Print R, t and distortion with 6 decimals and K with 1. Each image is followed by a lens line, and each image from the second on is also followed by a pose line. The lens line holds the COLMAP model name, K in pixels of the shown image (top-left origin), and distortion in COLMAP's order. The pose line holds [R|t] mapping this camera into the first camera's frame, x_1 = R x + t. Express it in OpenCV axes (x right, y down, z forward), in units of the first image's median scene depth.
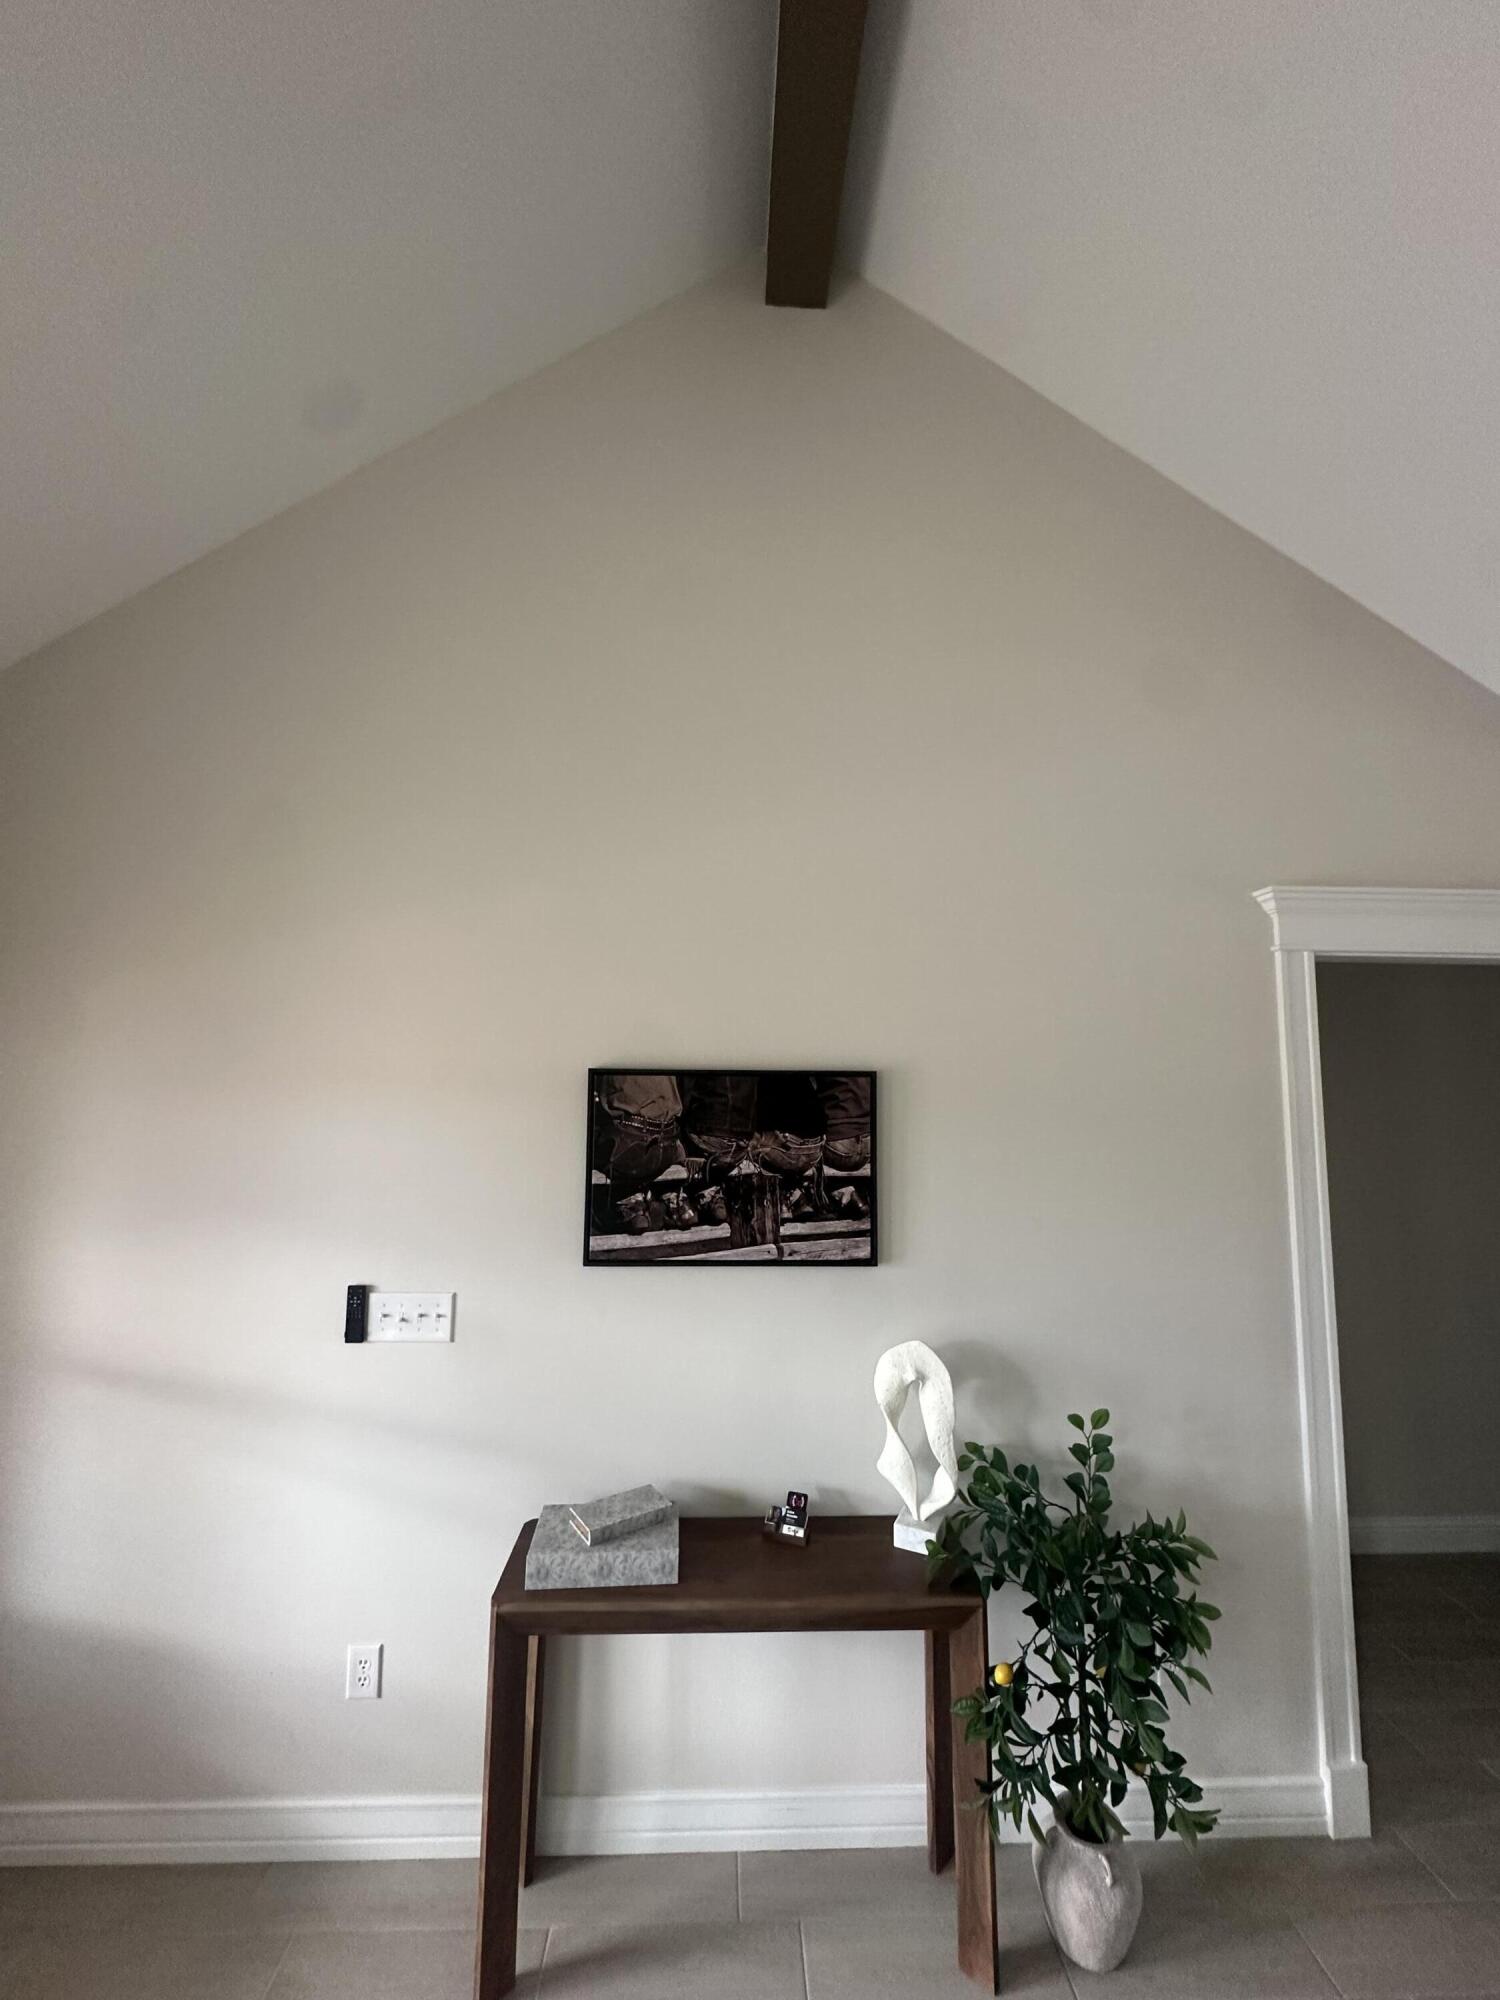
lens RADIAL K [[802.9, 0, 749.1], [0, 802.9, 1003.1], [0, 0, 1]] dist [-0.003405, 0.000620]
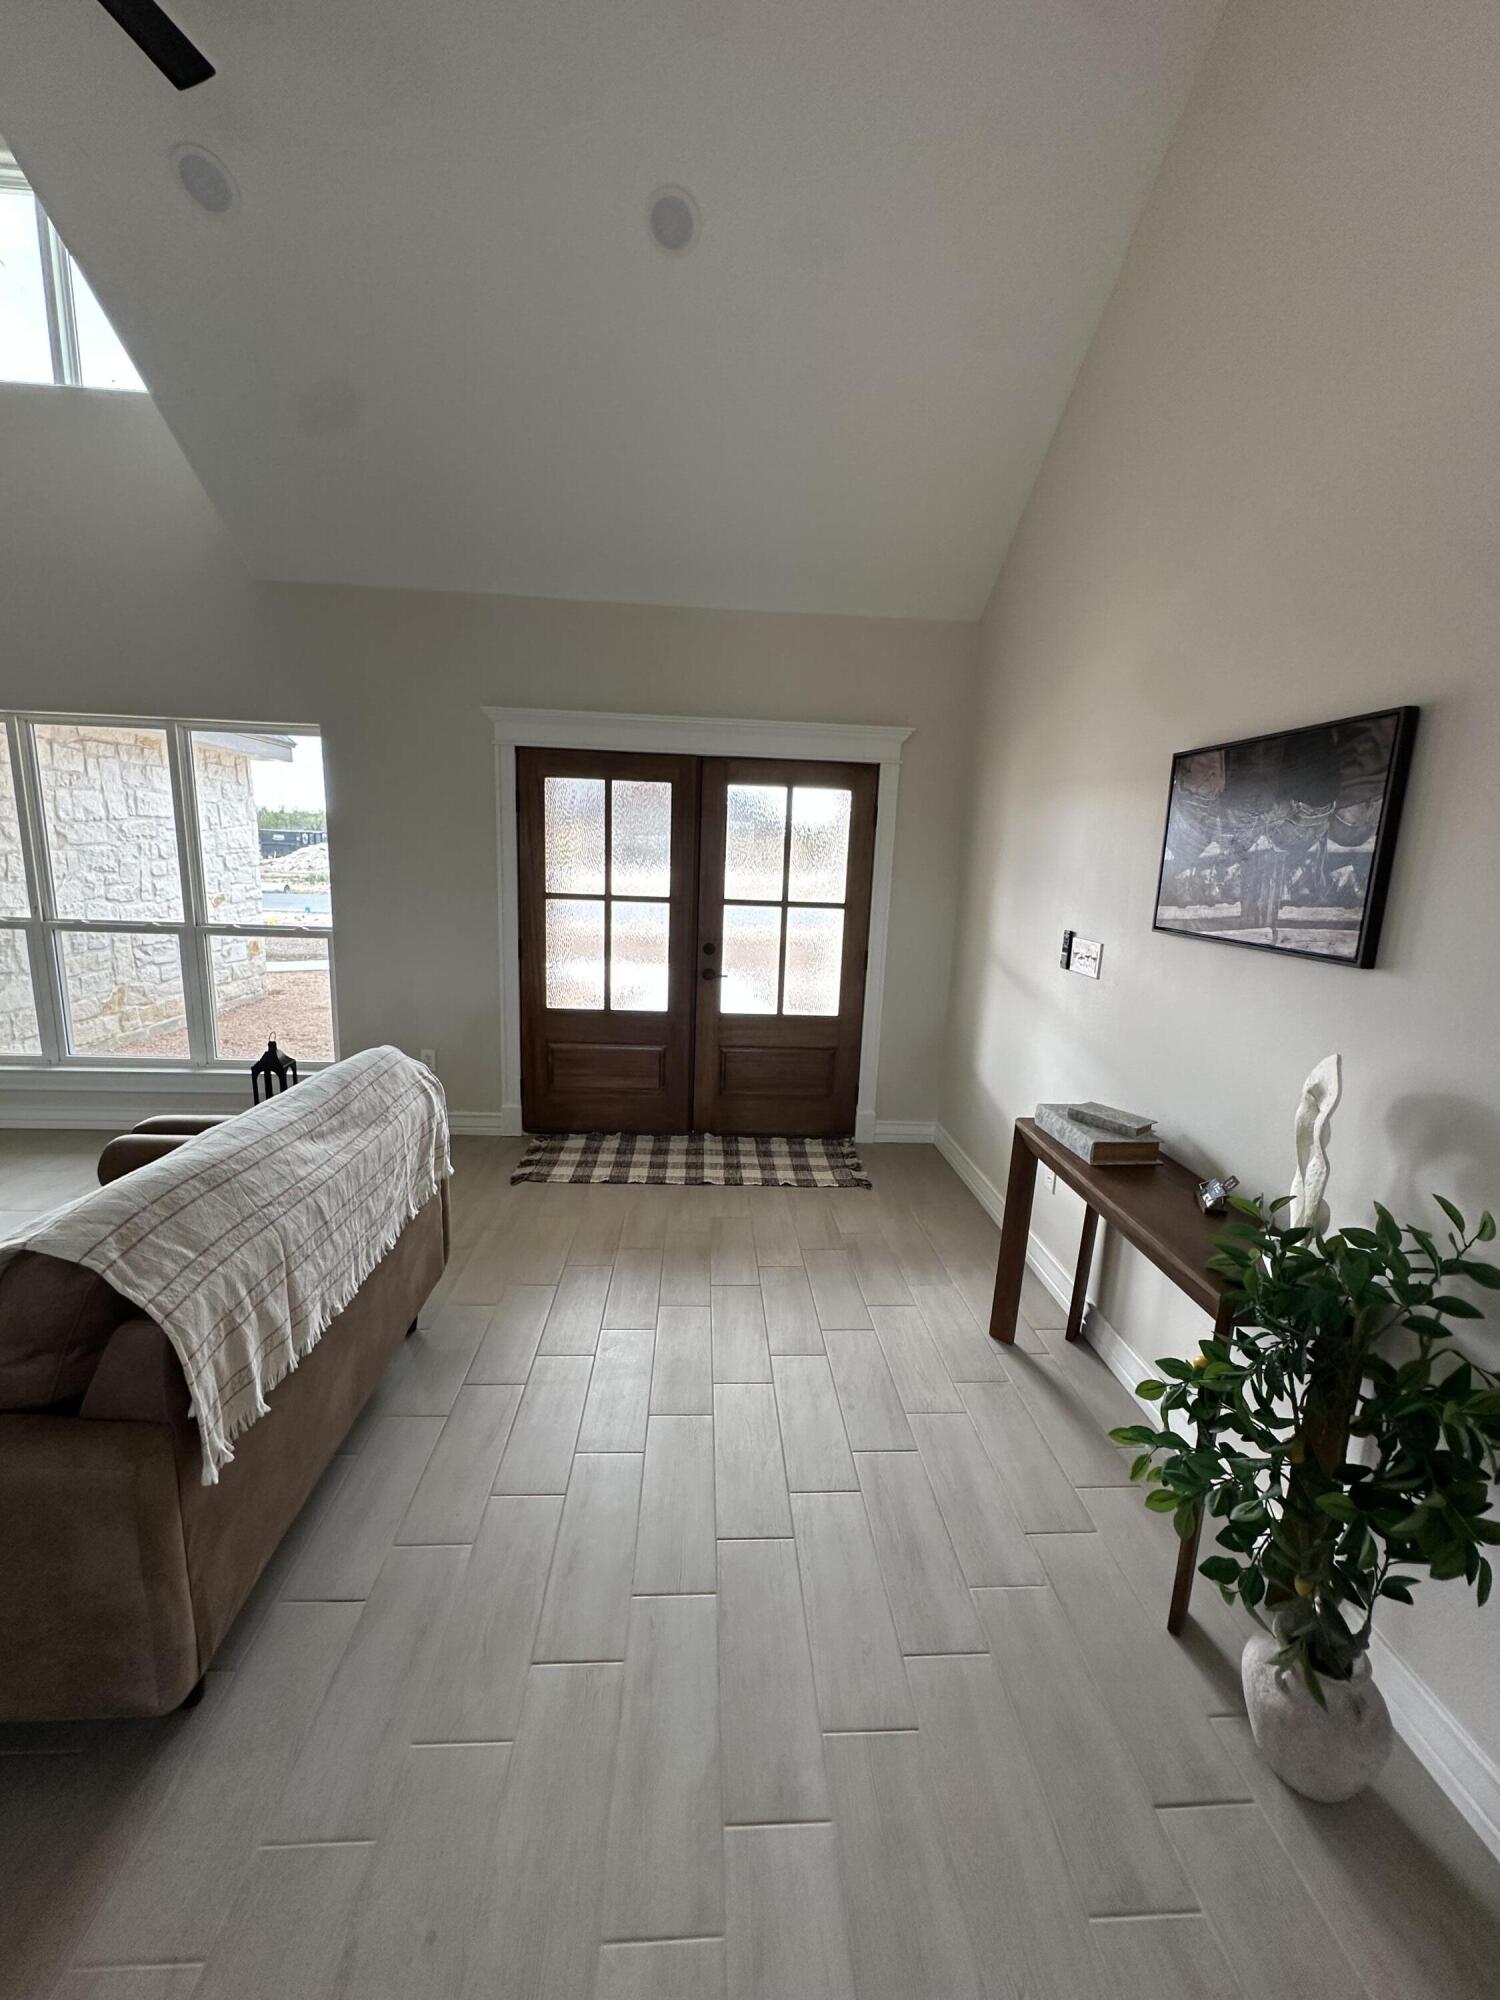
lens RADIAL K [[802.9, 0, 750.5], [0, 802.9, 1003.8], [0, 0, 1]] dist [-0.003405, 0.000620]
pose [[0.011048, 0.174177, -0.984652, 0.923572], [0.058016, 0.982942, 0.174525, 0.192249], [0.998255, -0.059054, 0.000754, 0.409874]]
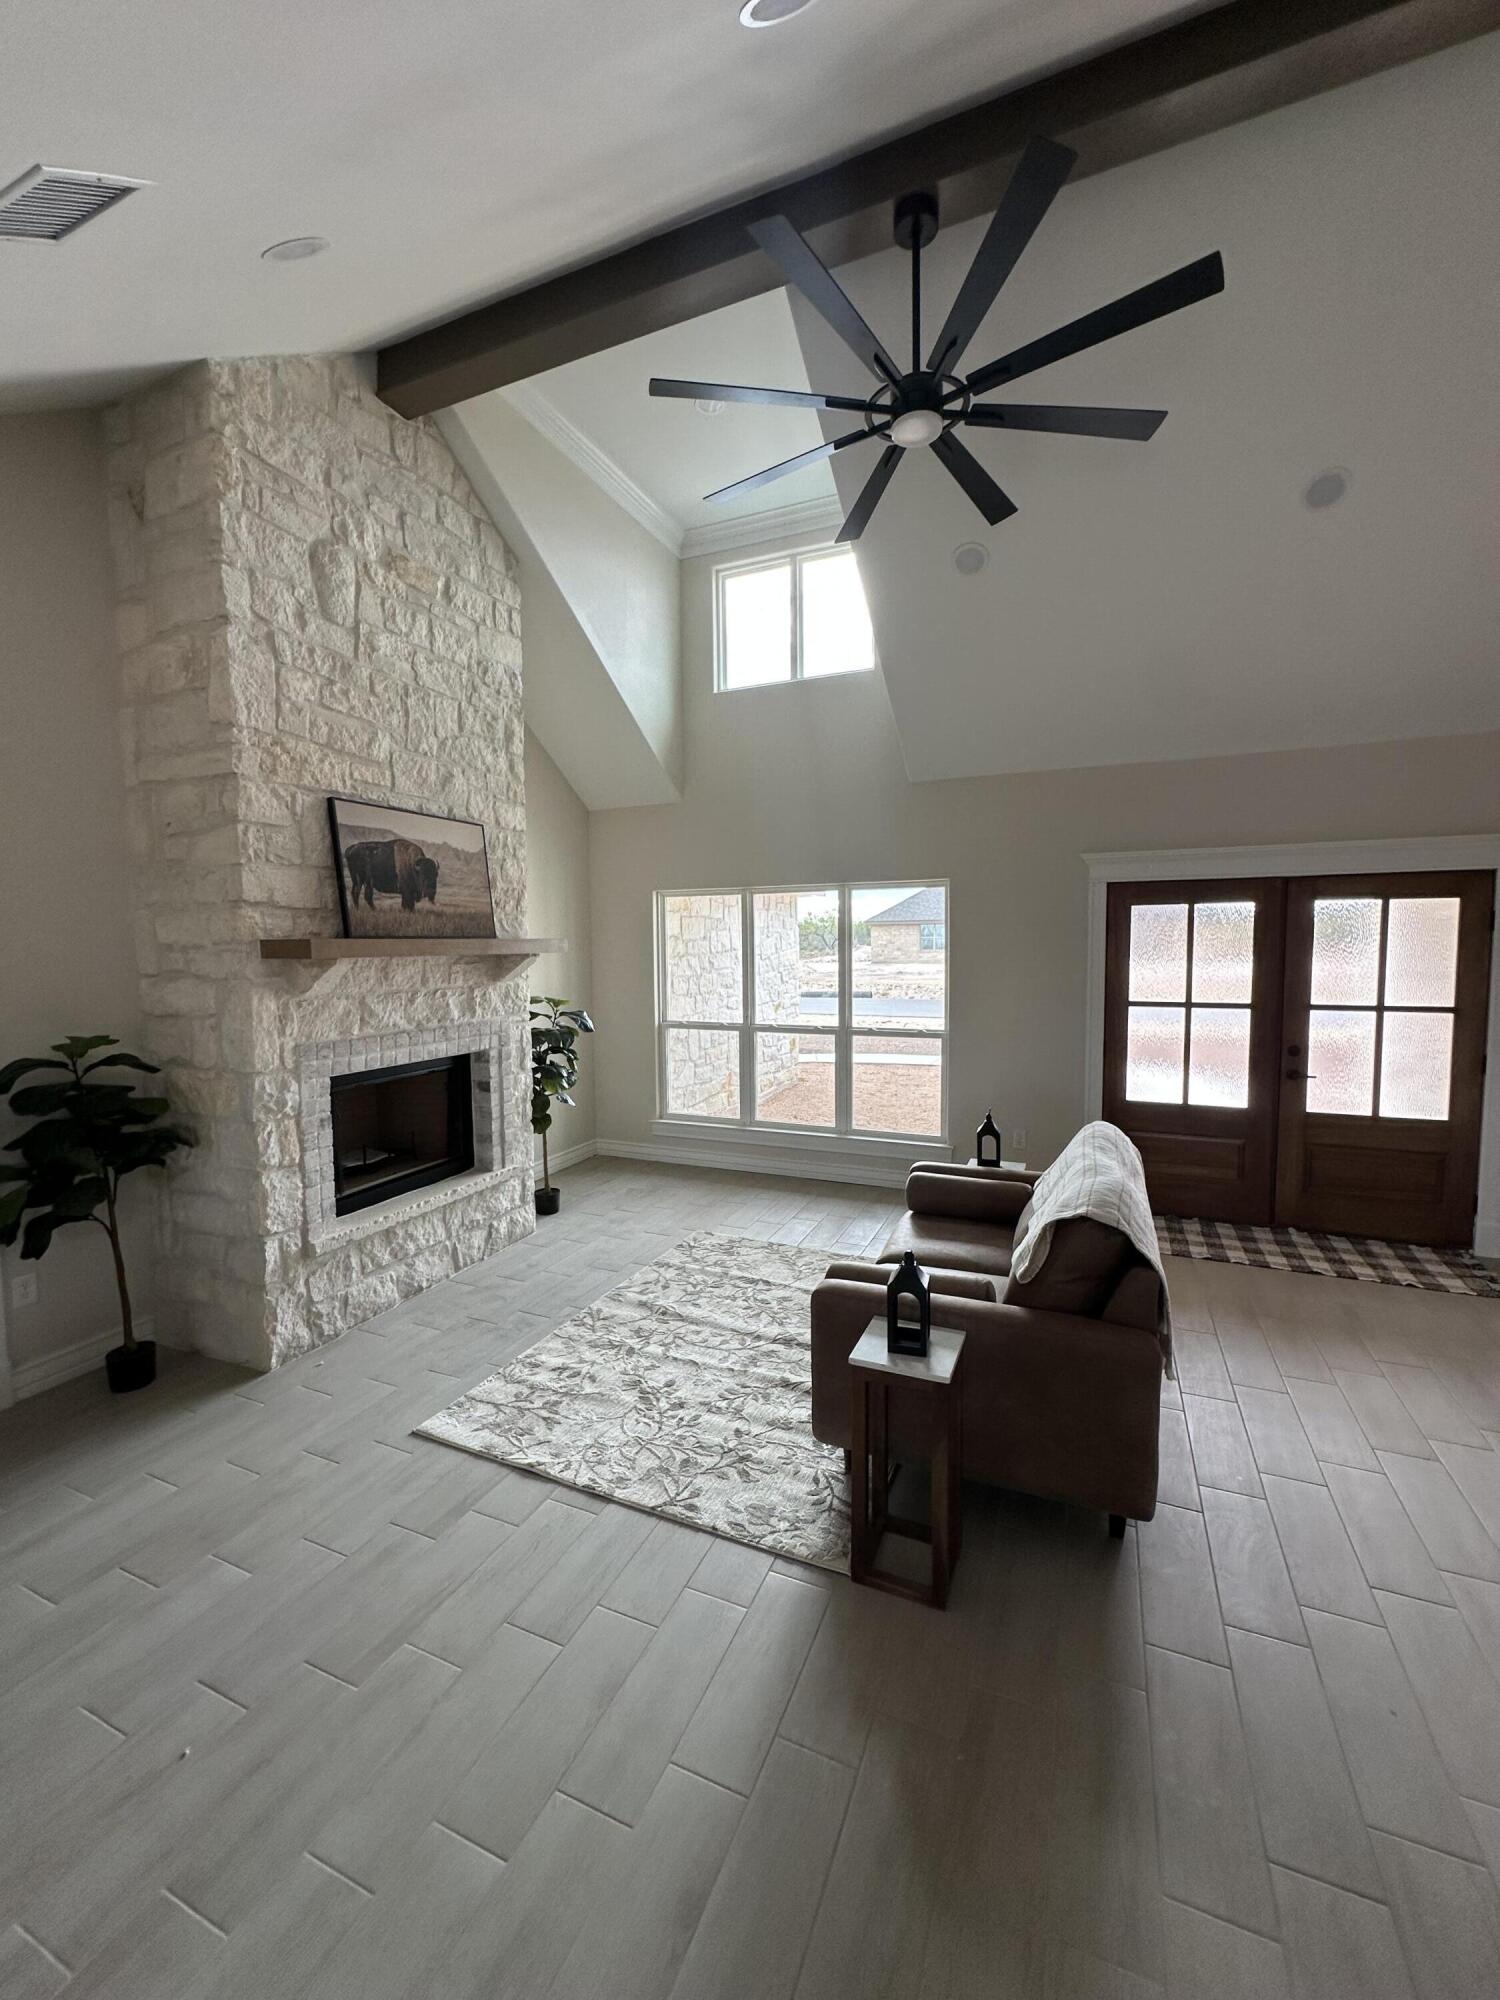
lens RADIAL K [[802.9, 0, 745.2], [0, 802.9, 1002.7], [0, 0, 1]] dist [-0.003405, 0.000620]
pose [[-0.443453, 0.057629, -0.894443, 1.224509], [0.088821, 0.995844, 0.020126, 0.142328], [0.891886, -0.070520, -0.446729, 0.177369]]
